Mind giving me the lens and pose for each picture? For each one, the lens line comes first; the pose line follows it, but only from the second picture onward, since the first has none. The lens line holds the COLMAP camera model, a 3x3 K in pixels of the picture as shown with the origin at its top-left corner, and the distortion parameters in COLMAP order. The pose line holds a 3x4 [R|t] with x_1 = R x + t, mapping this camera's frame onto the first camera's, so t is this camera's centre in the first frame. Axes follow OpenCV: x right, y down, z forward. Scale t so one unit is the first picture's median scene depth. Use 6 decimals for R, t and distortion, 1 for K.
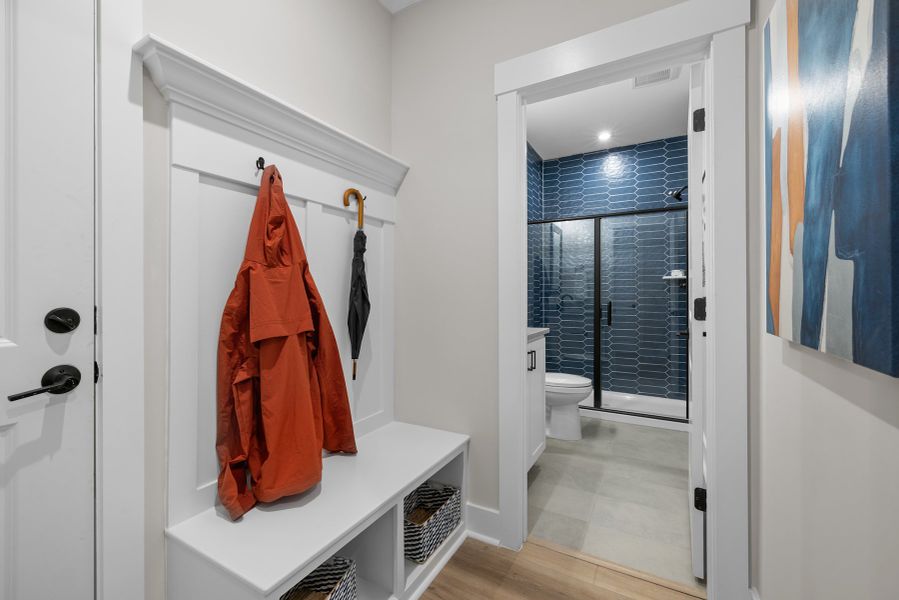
lens RADIAL K [[371.2, 0, 443.9], [0, 371.2, 297.1], [0, 0, 1]] dist [0.002083, 0.000440]
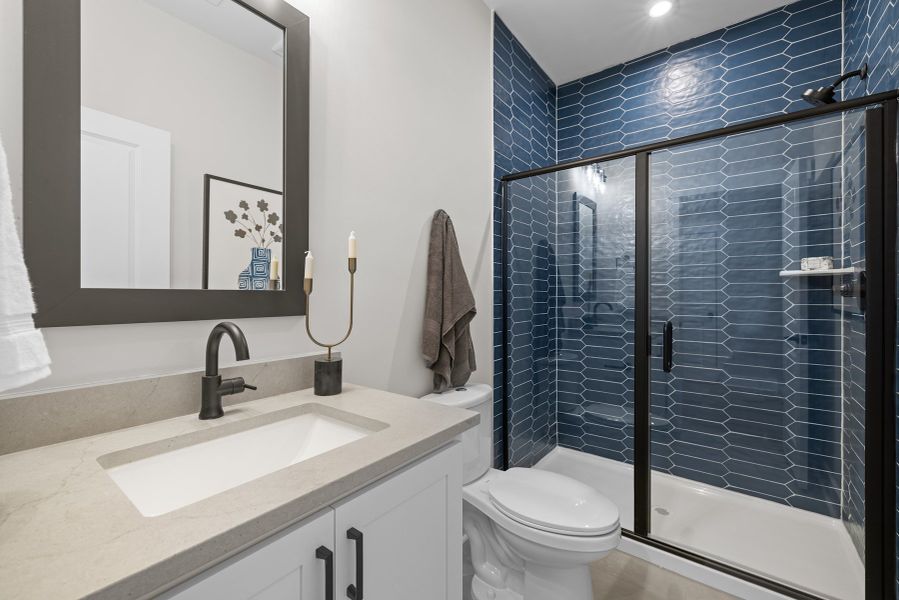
lens RADIAL K [[371.2, 0, 443.9], [0, 371.2, 297.1], [0, 0, 1]] dist [0.002083, 0.000440]
pose [[0.990137, 0.000563, -0.140102, 0.197710], [-0.000036, 0.999993, 0.003769, -0.021170], [0.140103, -0.003726, 0.990130, 0.422030]]
